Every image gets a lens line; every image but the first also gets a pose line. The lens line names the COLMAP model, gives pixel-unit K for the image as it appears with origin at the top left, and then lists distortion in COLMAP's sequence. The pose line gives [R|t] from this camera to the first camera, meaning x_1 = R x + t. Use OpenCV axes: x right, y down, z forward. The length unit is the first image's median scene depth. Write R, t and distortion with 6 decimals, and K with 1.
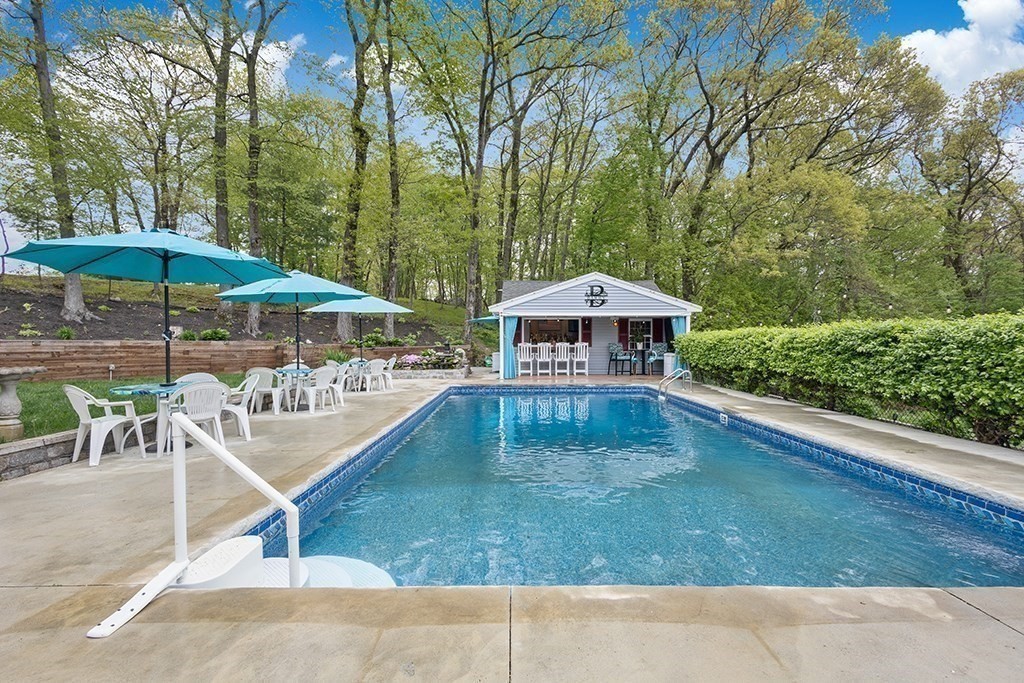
lens RADIAL K [[469.4, 0, 509.2], [0, 469.4, 341.5], [0, 0, 1]] dist [0.009221, -0.001876]
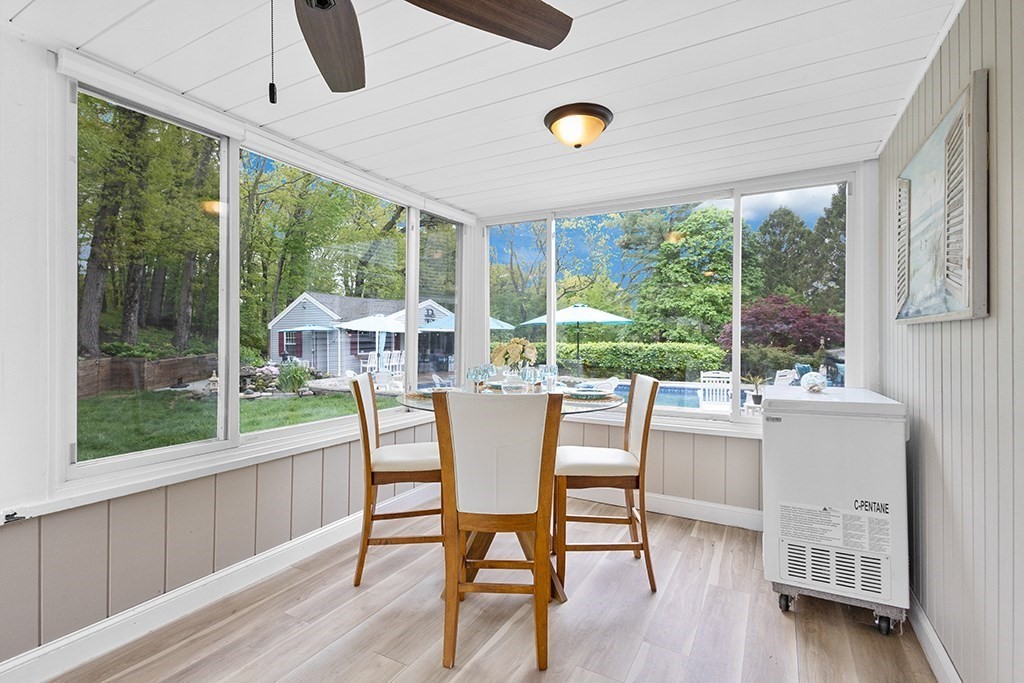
lens RADIAL K [[469.4, 0, 514.7], [0, 469.4, 341.4], [0, 0, 1]] dist [0.009221, -0.001876]
pose [[0.494450, -0.007262, 0.869176, -0.890143], [0.001974, 0.999972, 0.007232, -0.033637], [-0.869204, -0.001860, 0.494450, 0.100950]]
